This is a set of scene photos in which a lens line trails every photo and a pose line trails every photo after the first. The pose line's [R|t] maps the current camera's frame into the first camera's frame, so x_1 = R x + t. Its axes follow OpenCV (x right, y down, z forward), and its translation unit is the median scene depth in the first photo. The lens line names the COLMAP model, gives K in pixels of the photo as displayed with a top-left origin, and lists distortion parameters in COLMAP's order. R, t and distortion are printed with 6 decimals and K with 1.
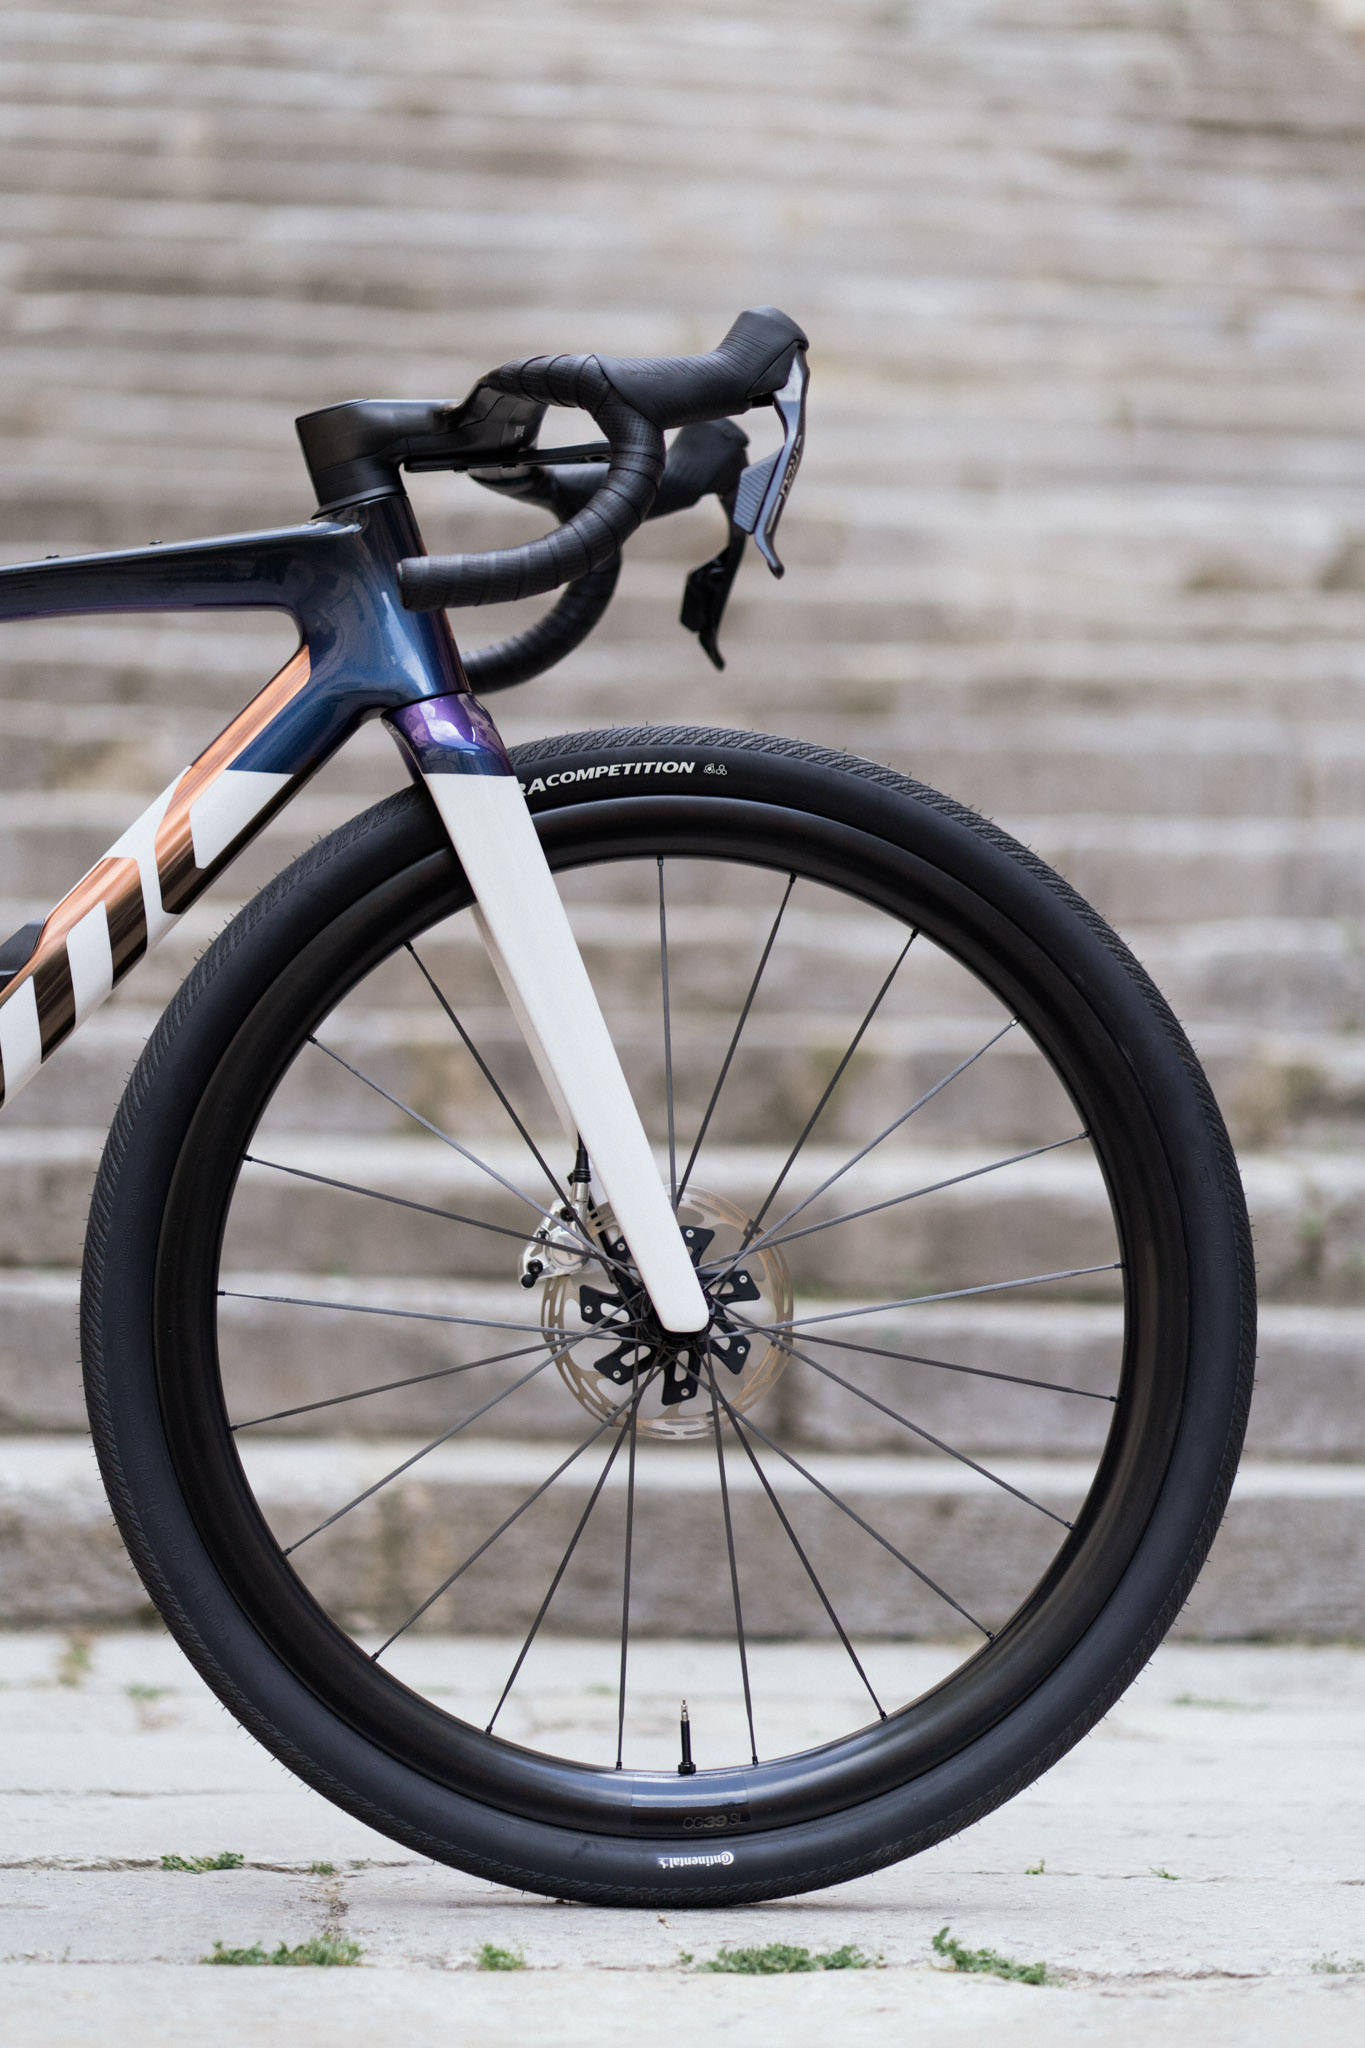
lens RADIAL K [[4941.1, 0, 687.1], [0, 4941.1, 1022.2], [0, 0, 1]] dist [0.006256, 0.000000]
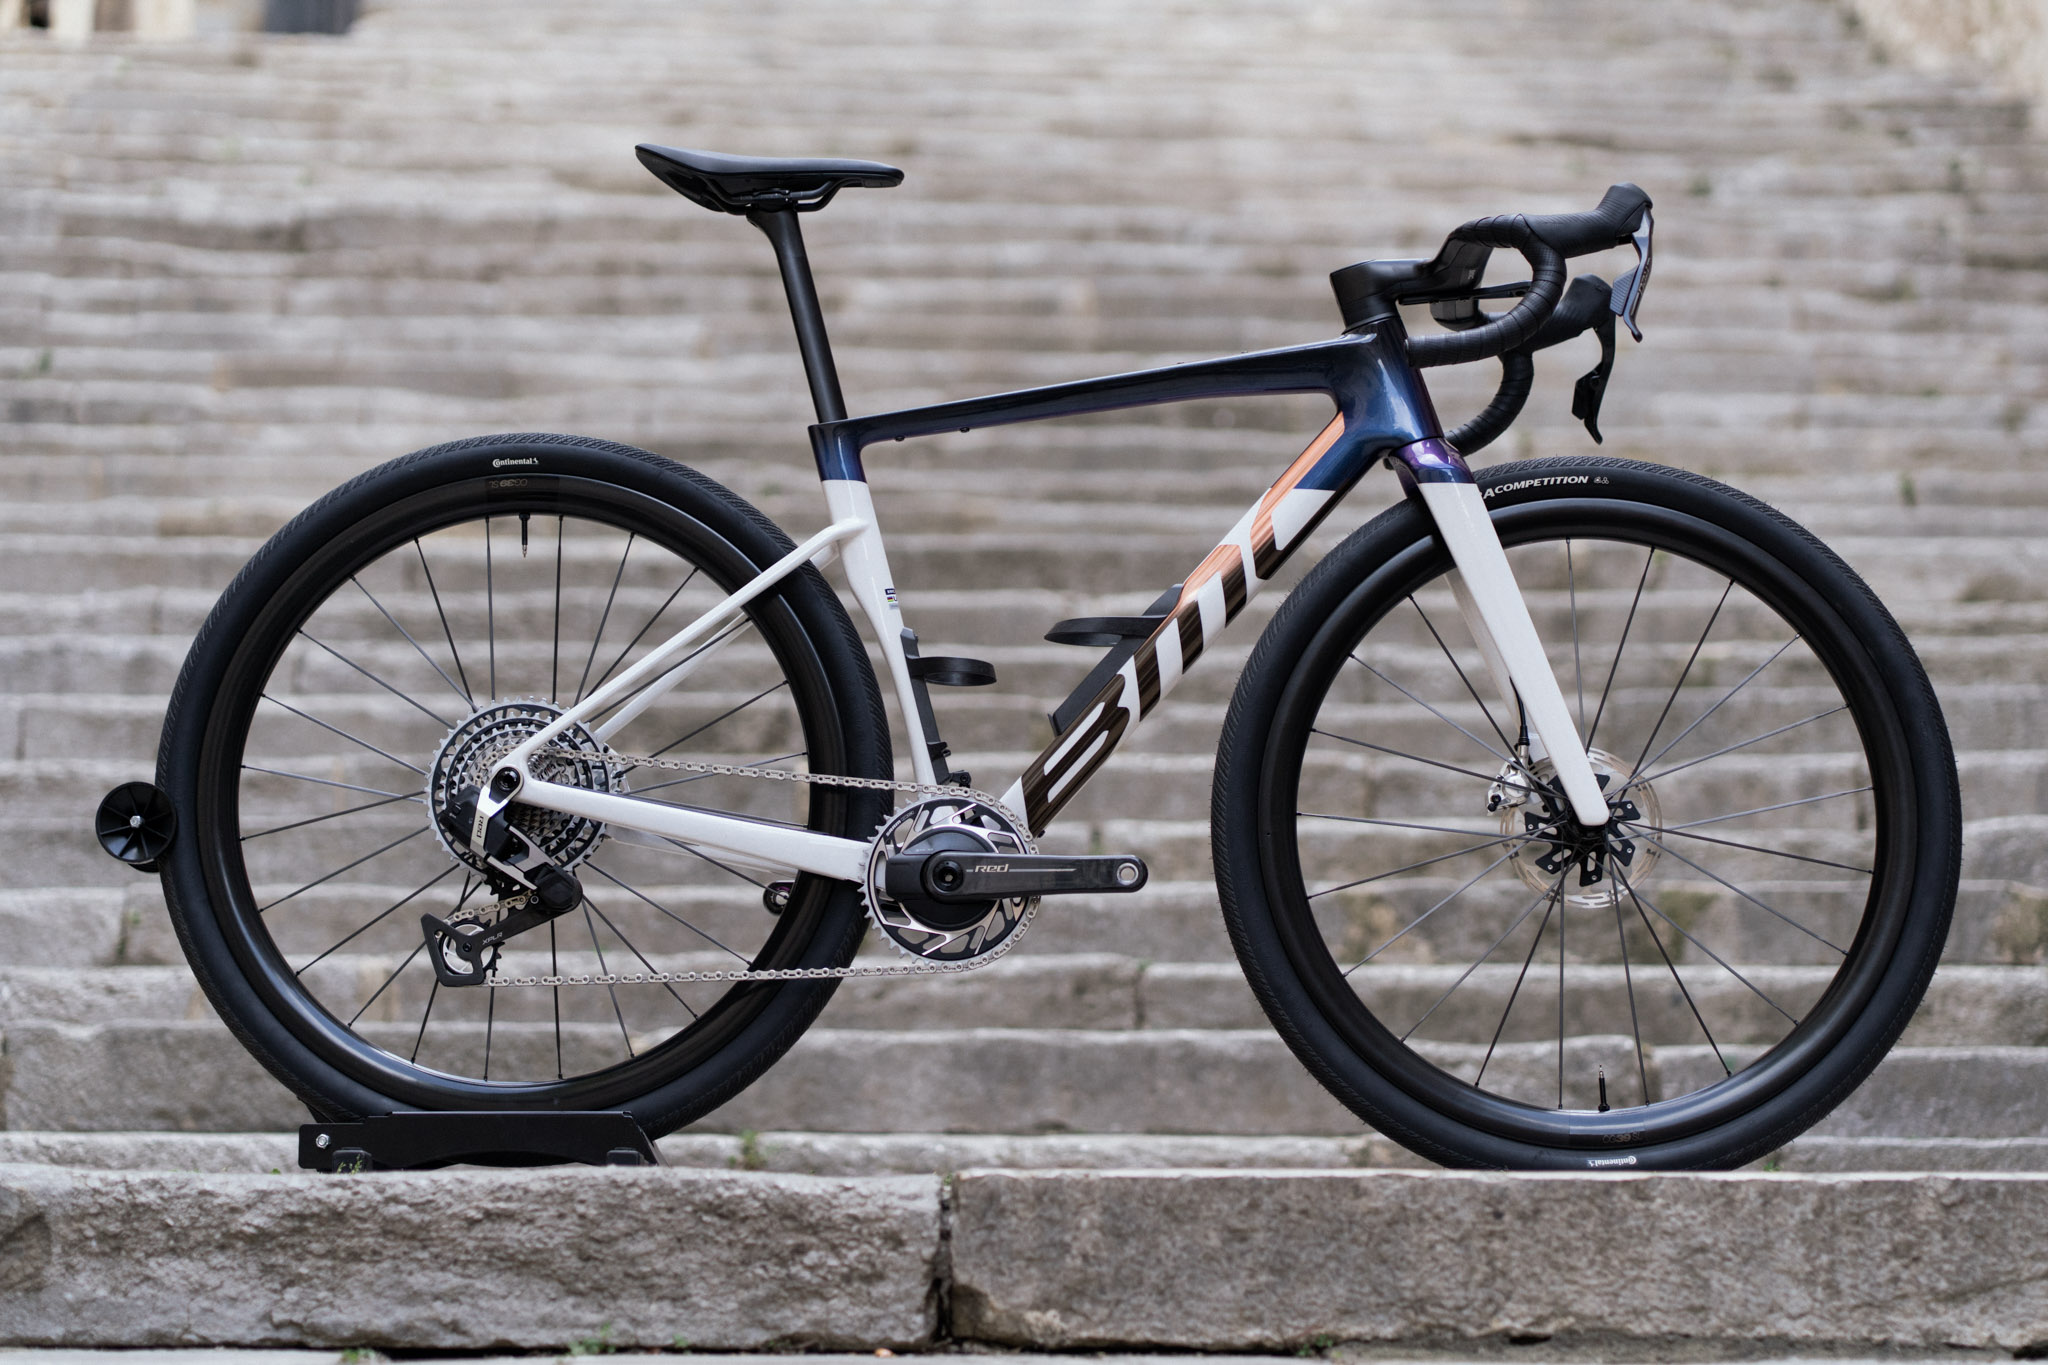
lens RADIAL K [[4941.1, 0, 1021.7], [0, 4941.1, 685.4], [0, 0, 1]] dist [0.006256, 0.000000]
pose [[0.994837, -0.030163, -0.096903, -0.027465], [0.019012, 0.993298, -0.114008, 0.190462], [0.099692, 0.111577, 0.988743, -0.576498]]
